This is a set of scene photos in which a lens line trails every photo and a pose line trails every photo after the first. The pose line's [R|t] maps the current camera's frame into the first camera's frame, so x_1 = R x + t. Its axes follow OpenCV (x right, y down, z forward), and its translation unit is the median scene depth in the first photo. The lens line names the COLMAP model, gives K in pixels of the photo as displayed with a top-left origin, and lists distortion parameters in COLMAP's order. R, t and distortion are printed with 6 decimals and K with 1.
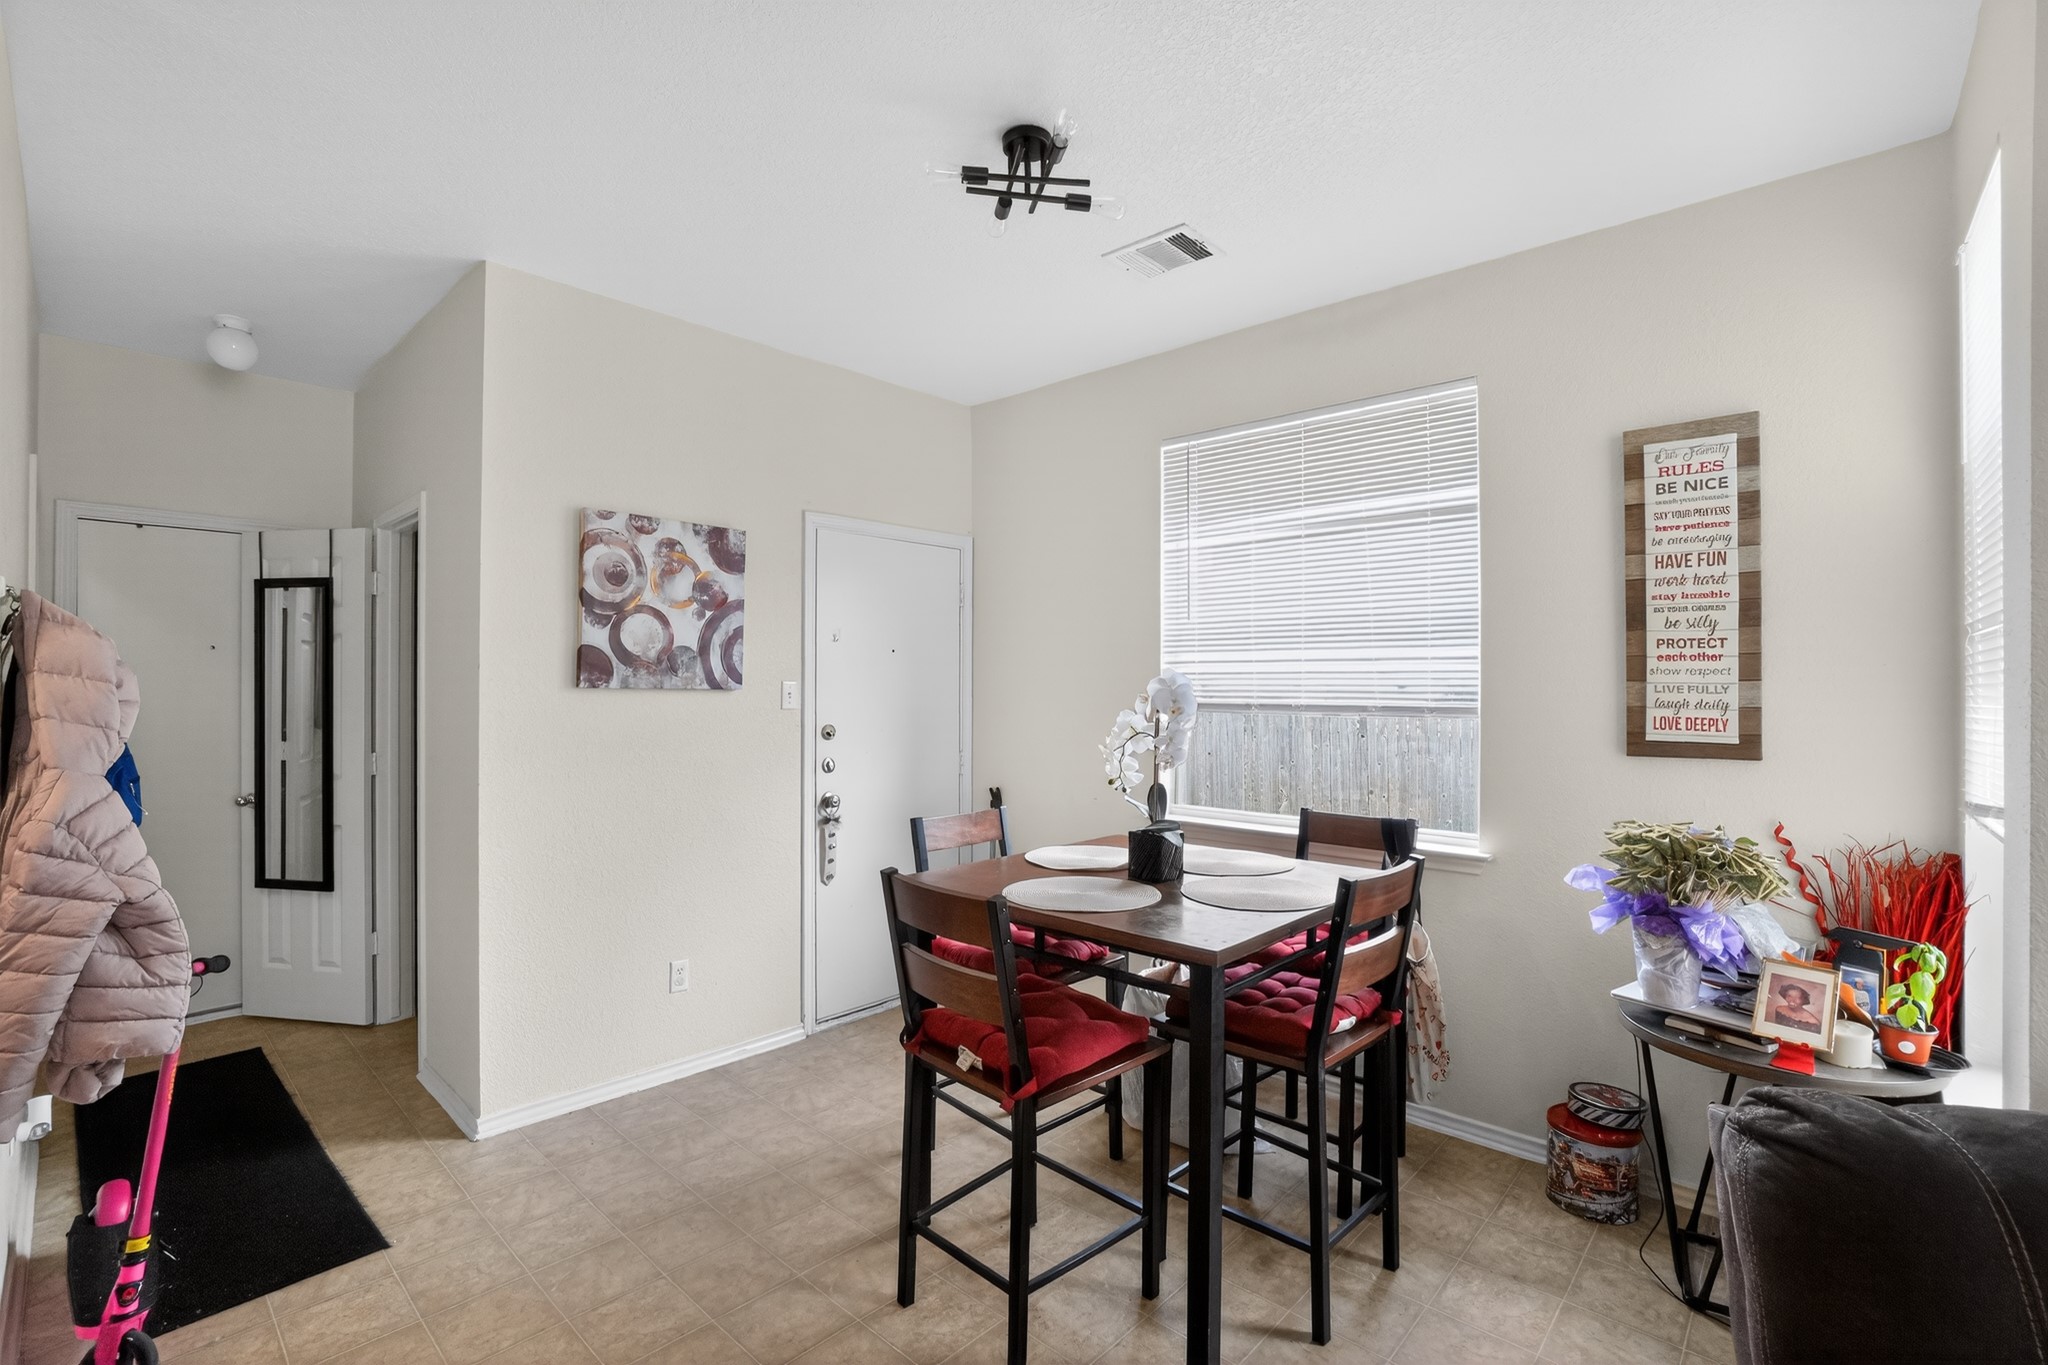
lens RADIAL K [[914.4, 0, 1024.0], [0, 914.4, 682.5], [0, 0, 1]] dist [-0.041905, 0.000687]
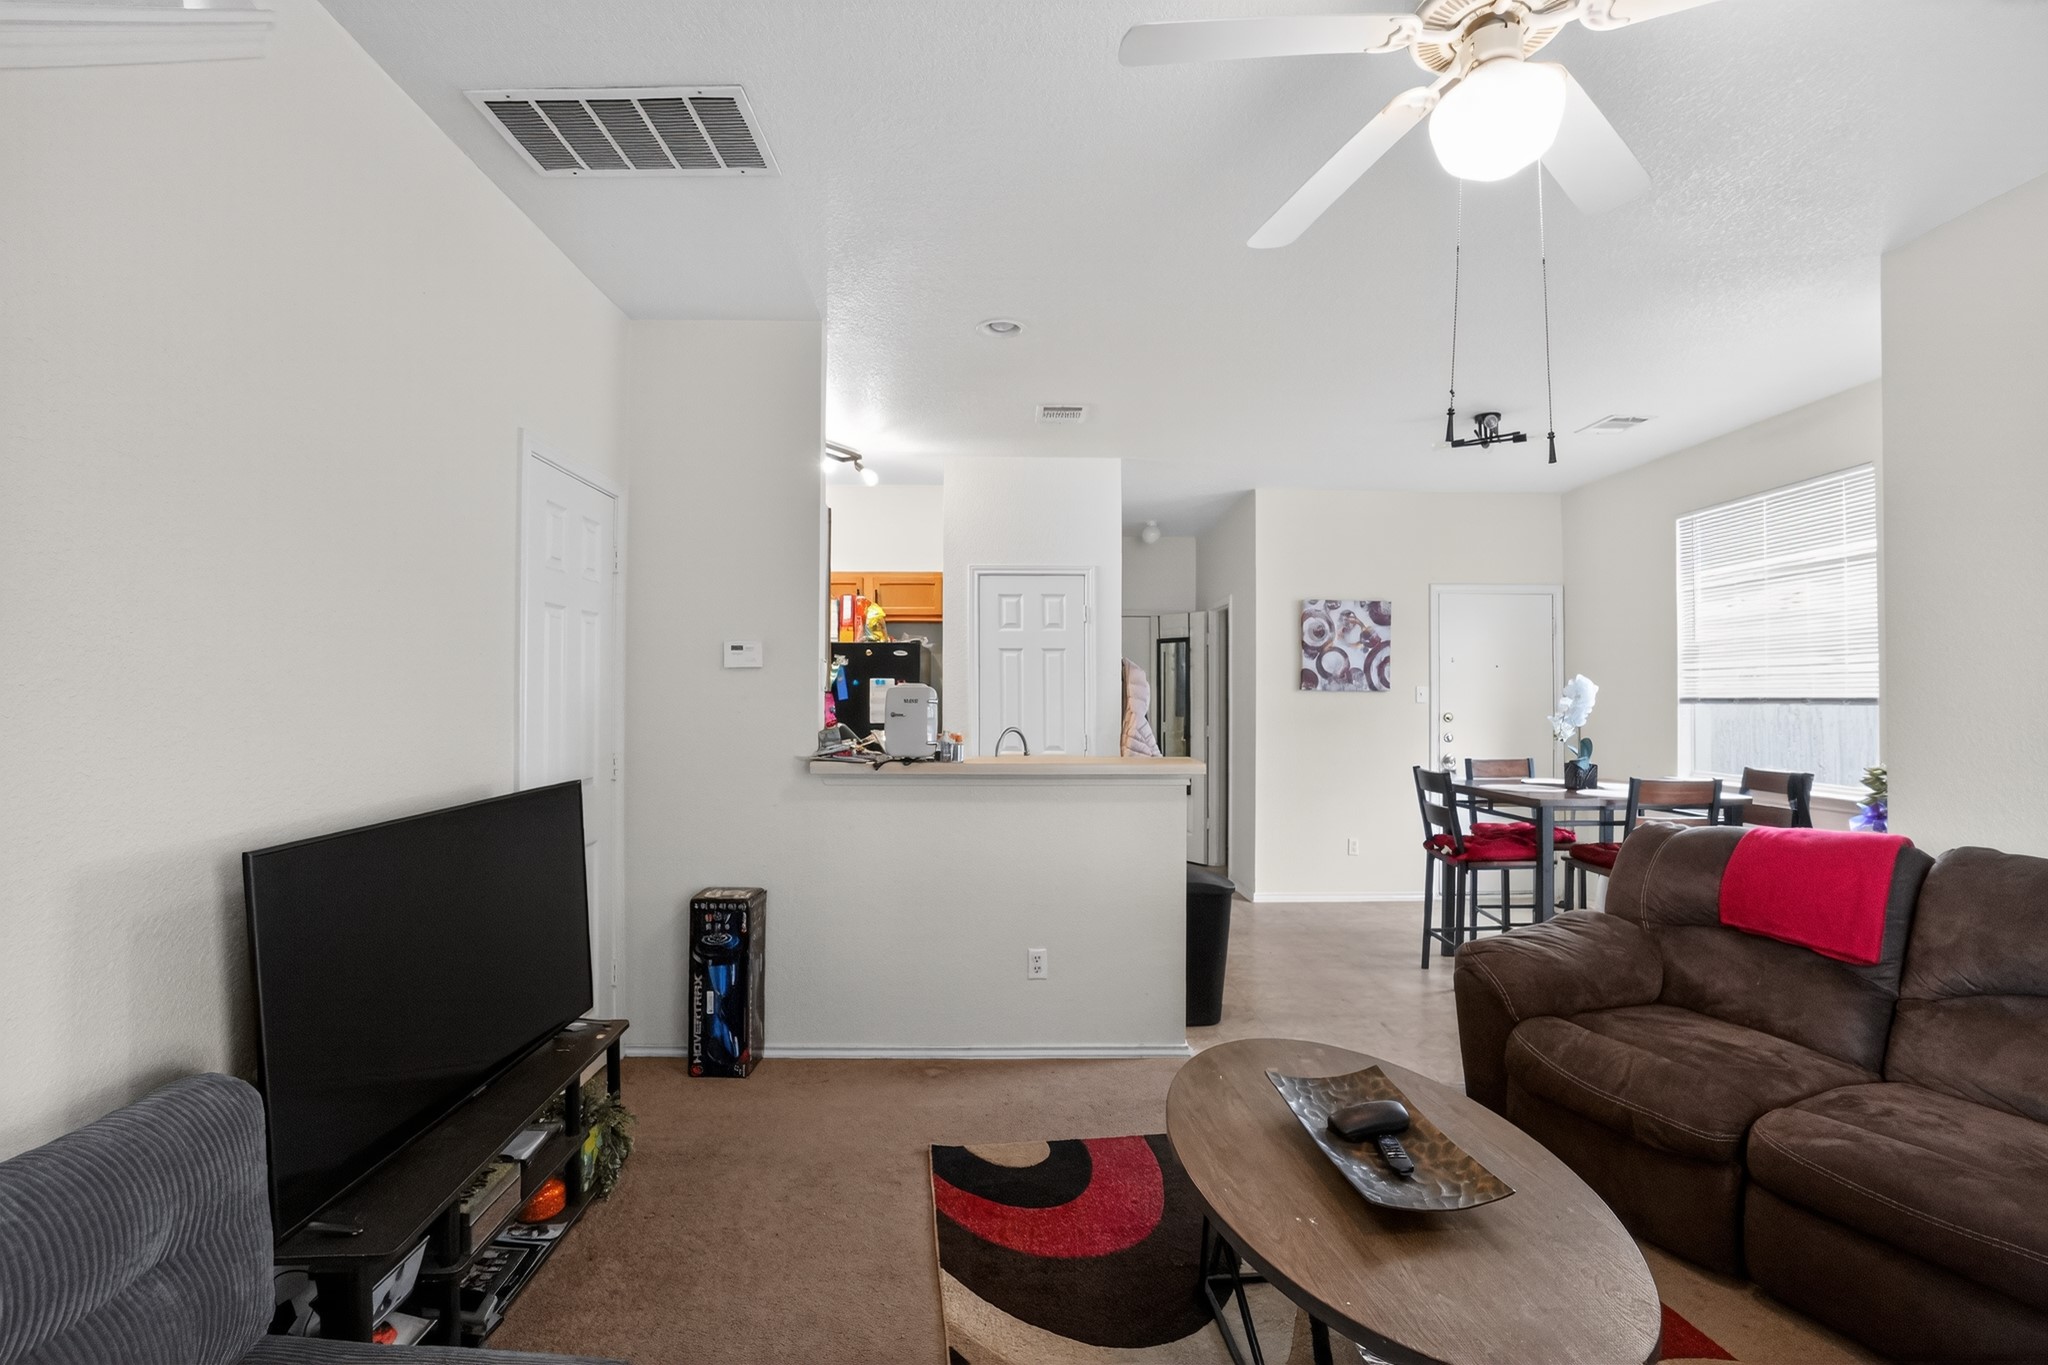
lens RADIAL K [[918.8, 0, 1017.5], [0, 918.8, 698.5], [0, 0, 1]] dist [-0.062897, 0.023516]
pose [[0.692447, -0.002983, -0.721462, 0.496698], [0.003254, 0.999994, -0.001012, 0.022881], [0.721461, -0.001647, 0.692453, -0.796823]]
